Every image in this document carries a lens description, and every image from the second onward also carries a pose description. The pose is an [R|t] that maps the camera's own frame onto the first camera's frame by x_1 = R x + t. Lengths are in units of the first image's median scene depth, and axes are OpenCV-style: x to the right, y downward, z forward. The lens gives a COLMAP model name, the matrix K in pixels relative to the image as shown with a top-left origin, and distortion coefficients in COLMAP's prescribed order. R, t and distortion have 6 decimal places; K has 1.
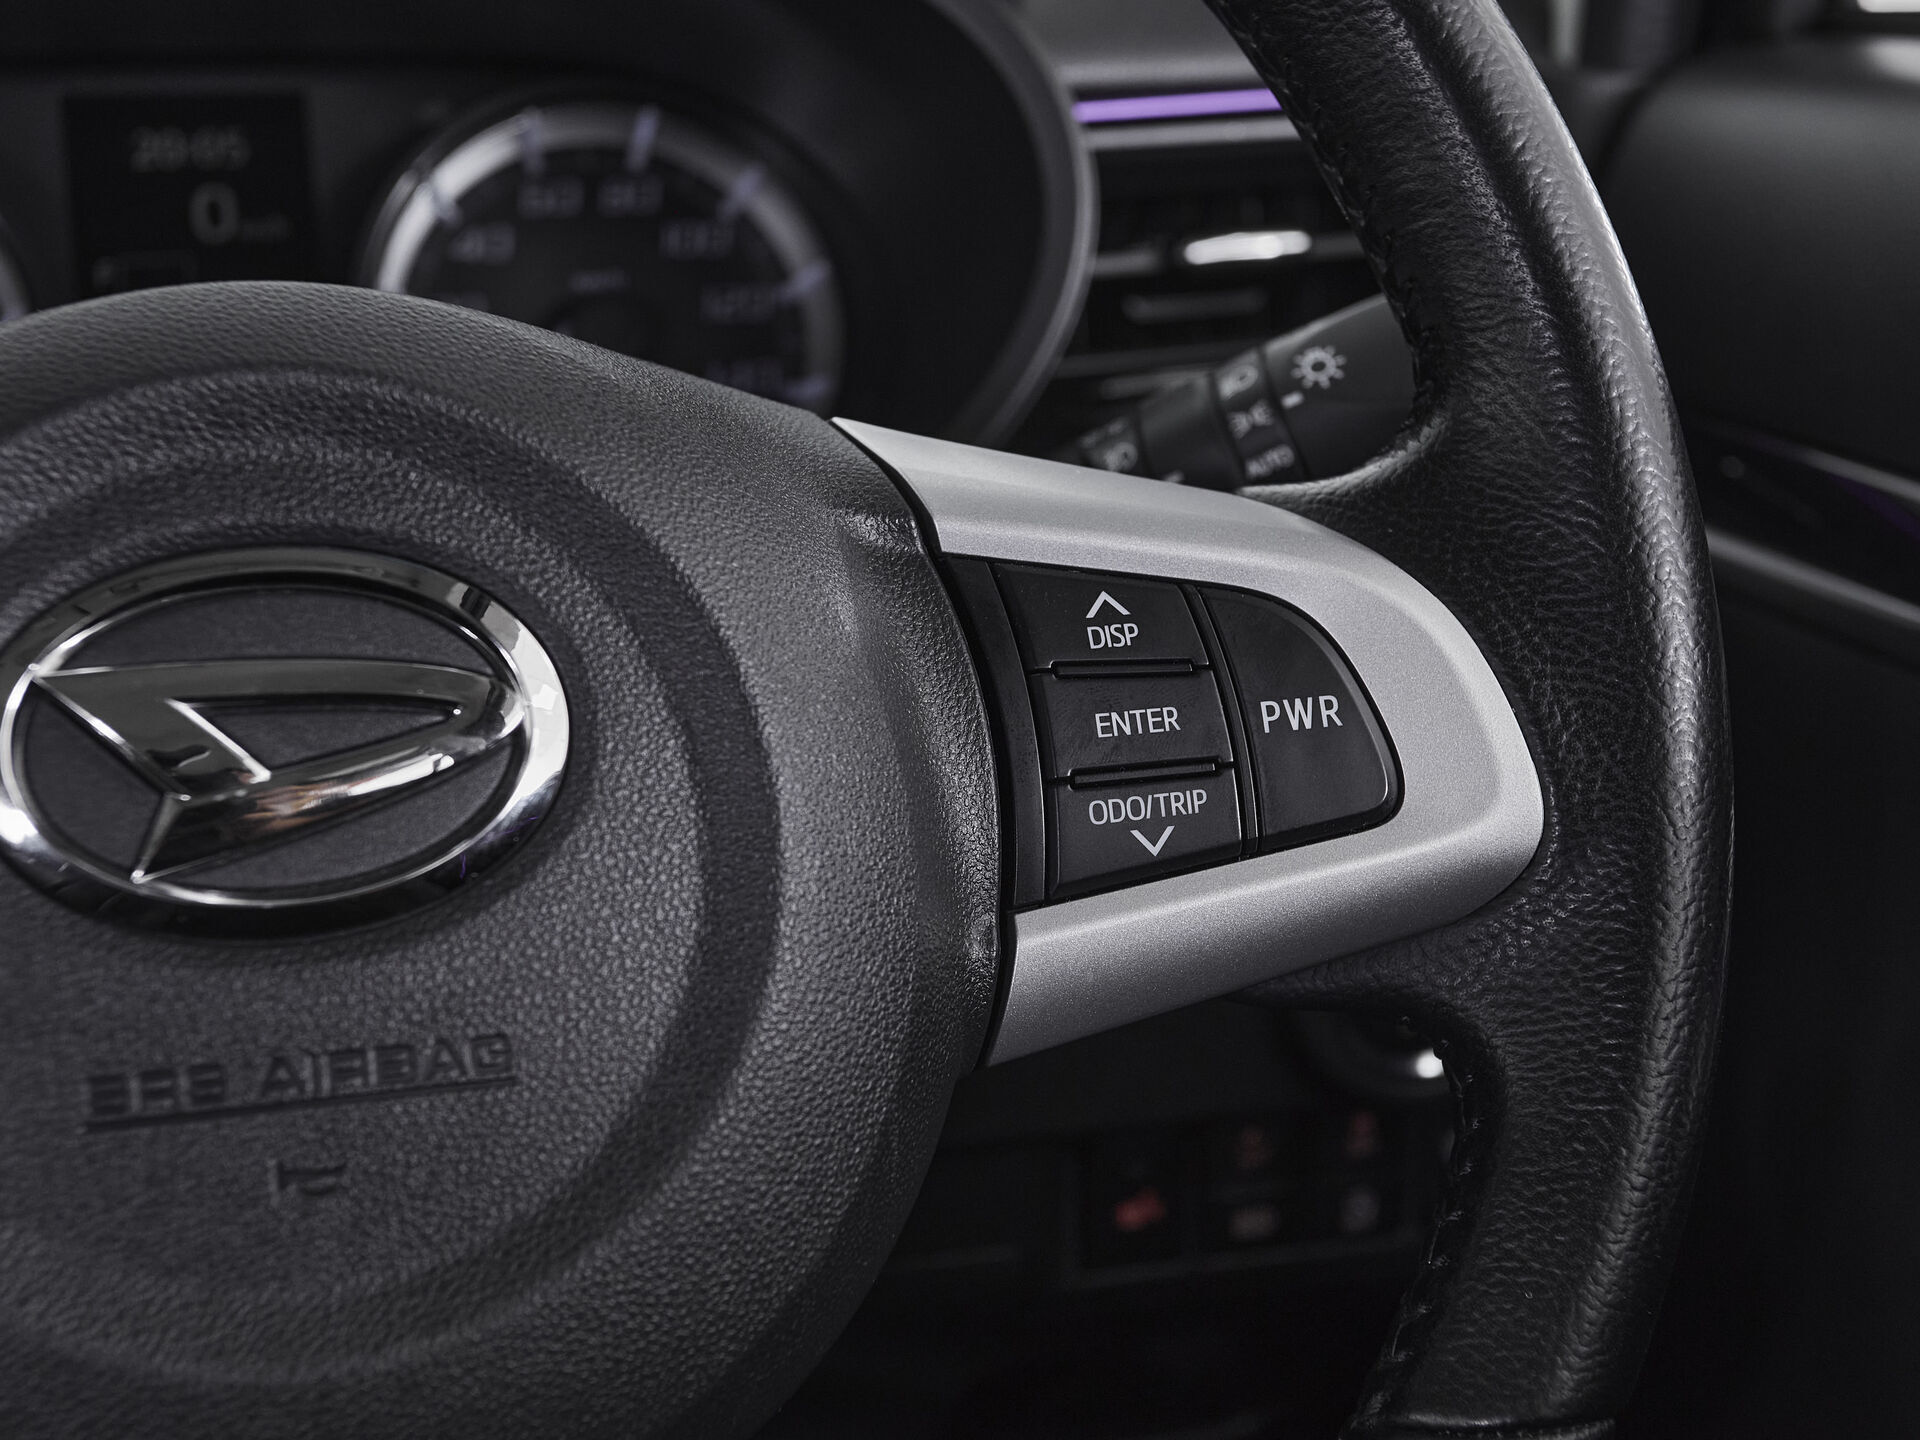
lens RADIAL K [[2821.3, 0, 922.2], [0, 2821.3, 715.3], [0, 0, 1]] dist [0.041207, 0.000000]
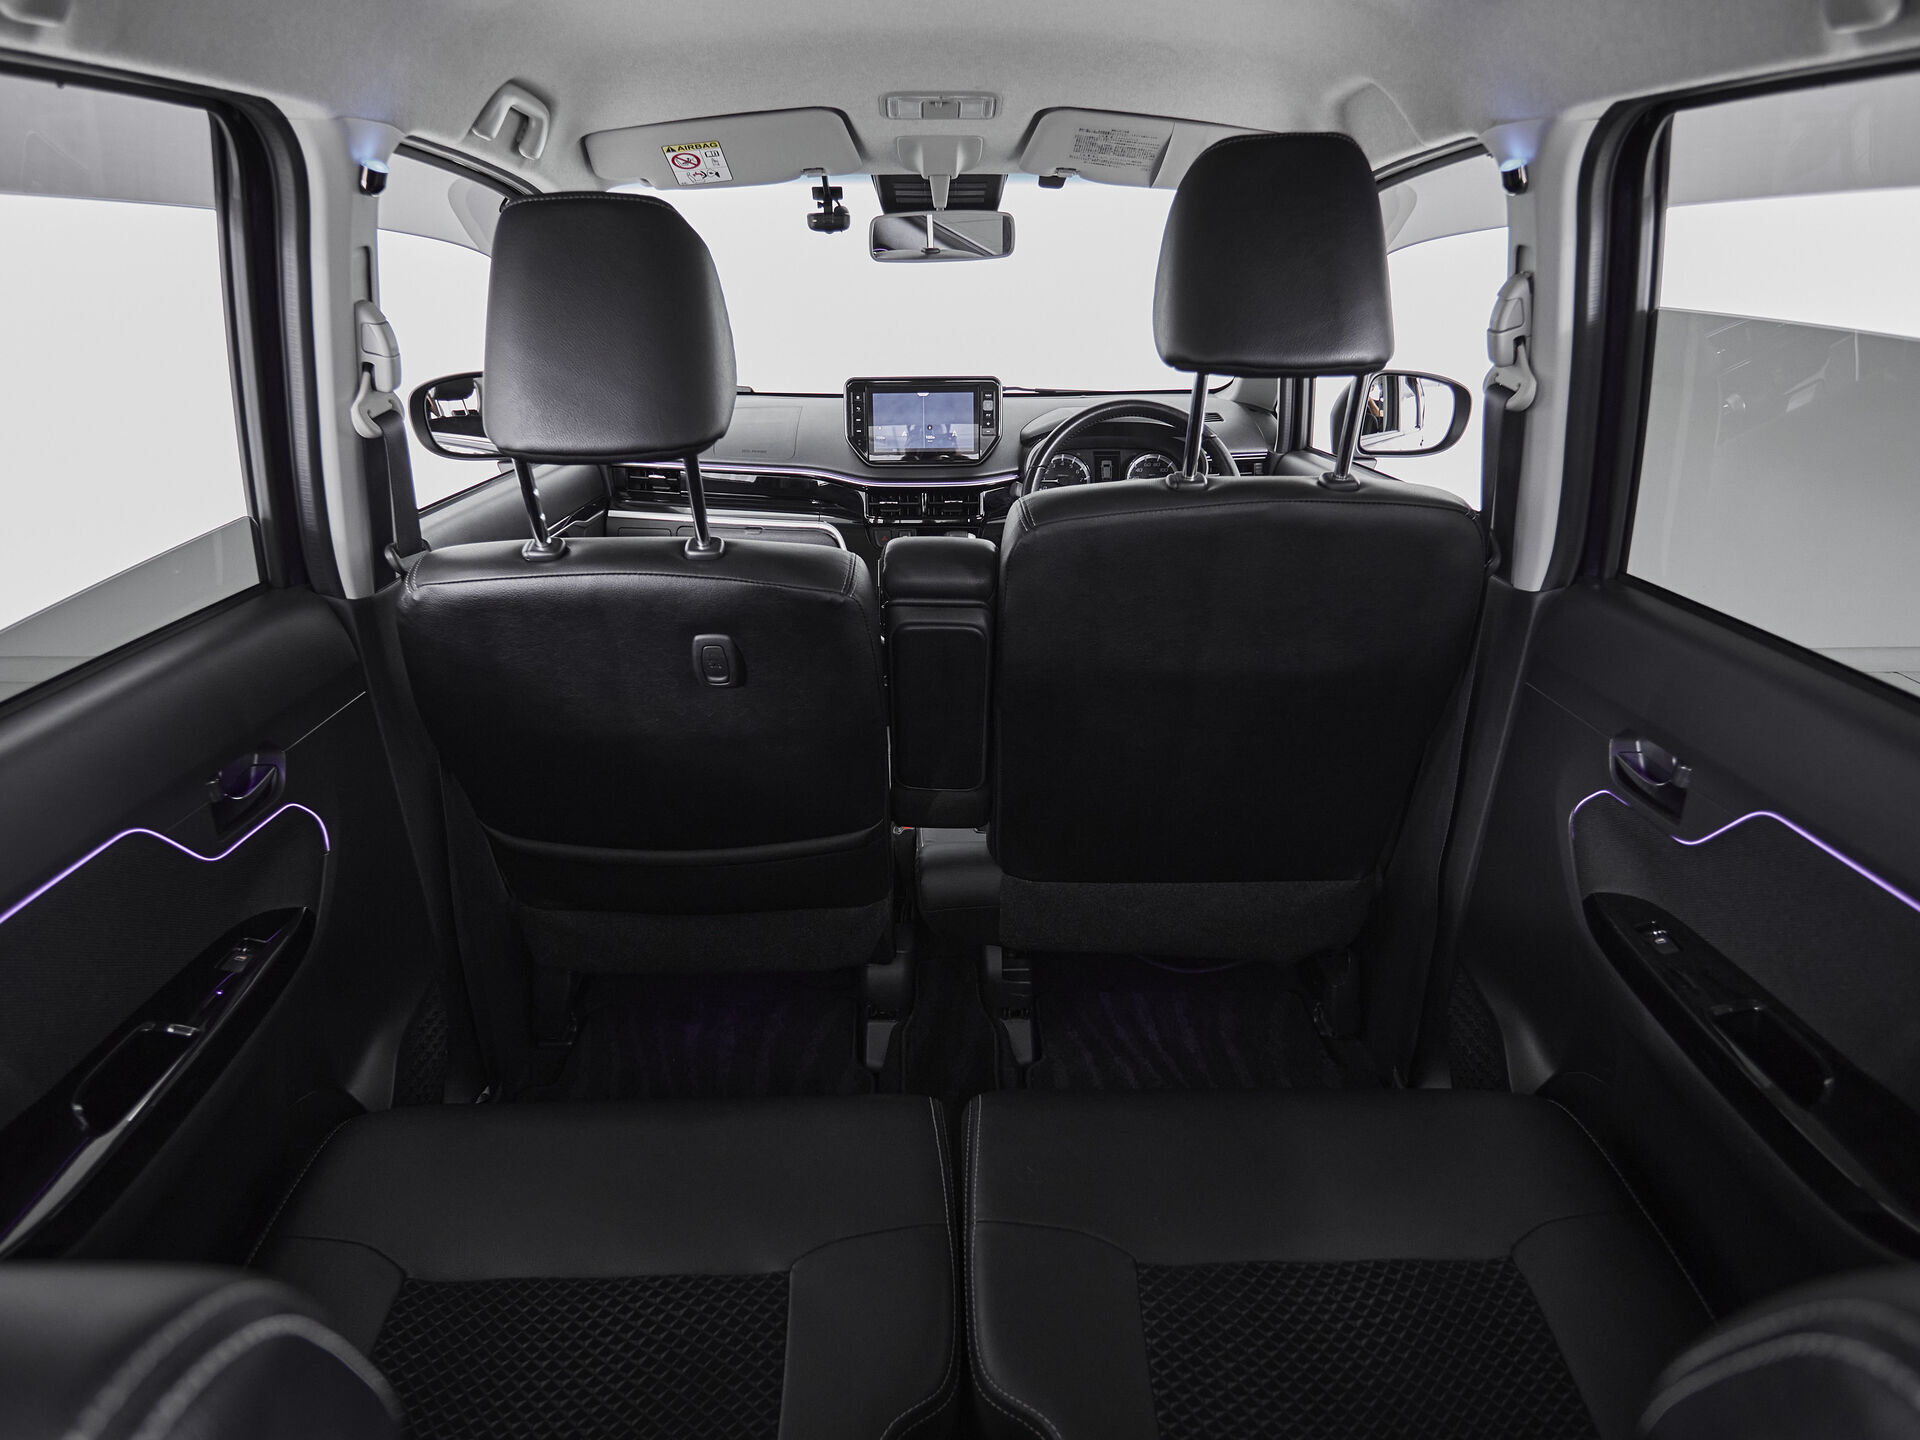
lens RADIAL K [[1111.6, 0, 947.4], [0, 1111.6, 731.6], [0, 0, 1]] dist [0.006623, -0.008042]
pose [[0.969994, 0.093256, -0.224533, 0.192954], [-0.068814, 0.991056, 0.114336, 0.472164], [0.233187, -0.095454, 0.967736, -4.258043]]
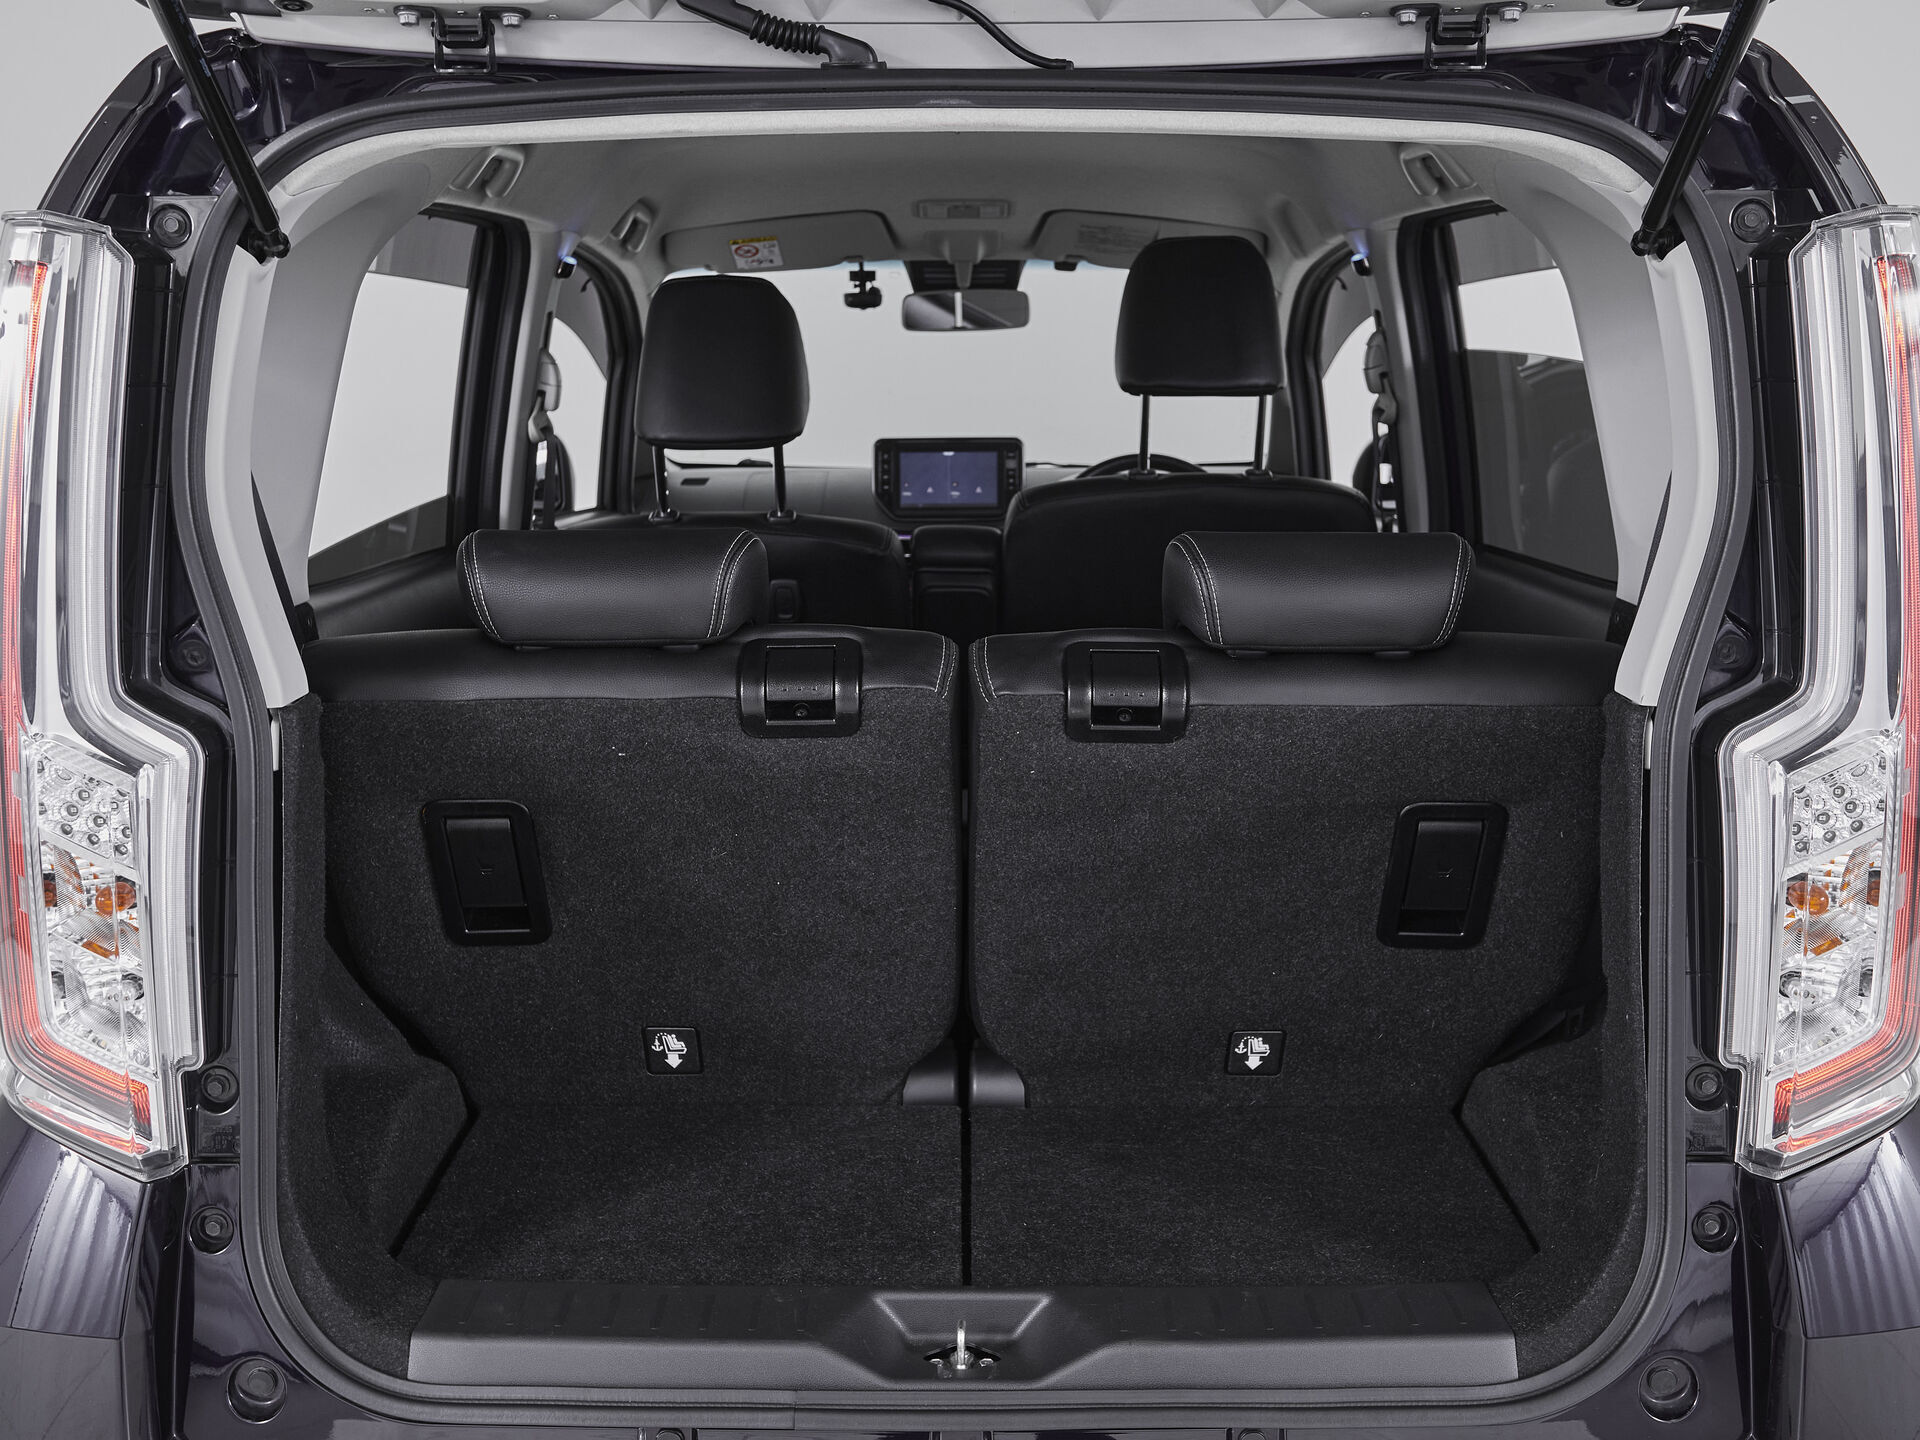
lens RADIAL K [[1861.4, 0, 952.7], [0, 1861.4, 718.2], [0, 0, 1]] dist [-0.033177, 0.025055]
pose [[0.963336, 0.045818, -0.264356, 1.289814], [-0.074944, 0.992043, -0.101165, 1.761301], [0.257617, 0.117267, 0.959105, -7.791778]]
